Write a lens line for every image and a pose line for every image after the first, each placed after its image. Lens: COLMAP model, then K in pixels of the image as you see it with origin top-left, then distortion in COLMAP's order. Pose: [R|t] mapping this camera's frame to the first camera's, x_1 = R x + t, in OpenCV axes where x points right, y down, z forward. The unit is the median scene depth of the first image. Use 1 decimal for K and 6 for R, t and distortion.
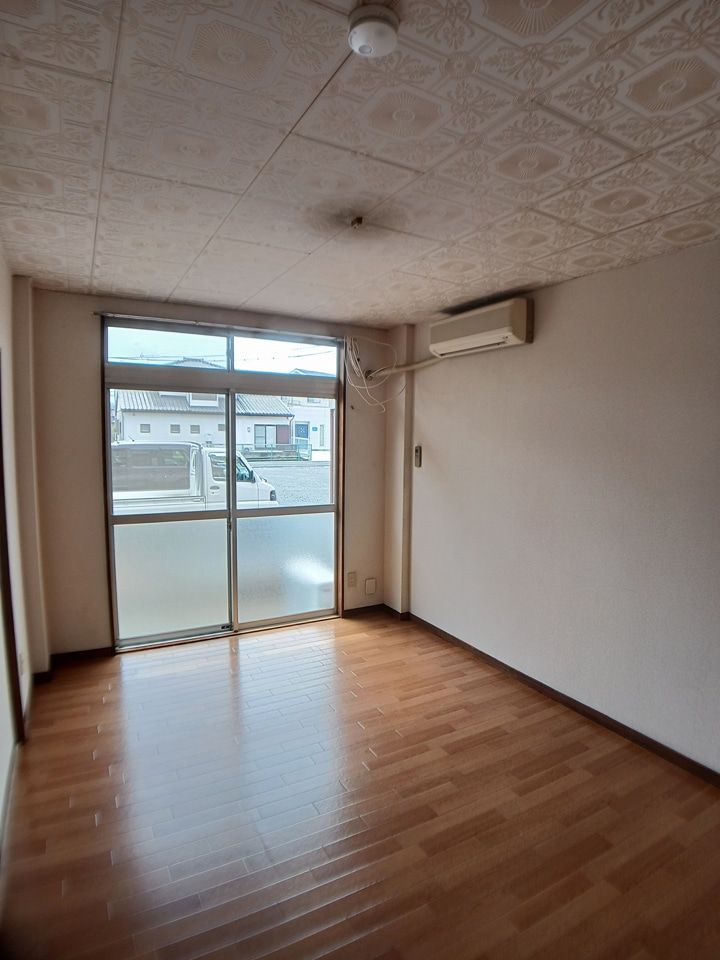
lens RADIAL K [[535.2, 0, 360.0], [0, 535.2, 480.0], [0, 0, 1]] dist [-0.002665, -0.000685]
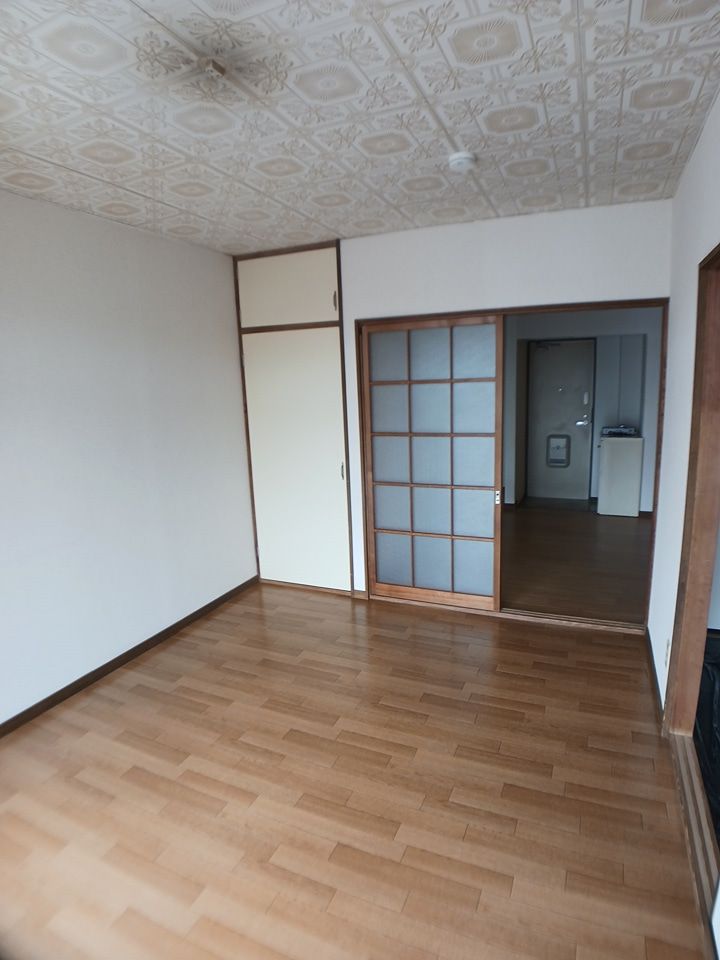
lens RADIAL K [[535.2, 0, 360.0], [0, 535.2, 480.0], [0, 0, 1]] dist [-0.002665, -0.000685]
pose [[-0.594027, -0.124919, 0.794687, -0.638051], [0.101314, 0.968386, 0.227956, -0.084786], [-0.798040, 0.215925, -0.562592, 1.203549]]
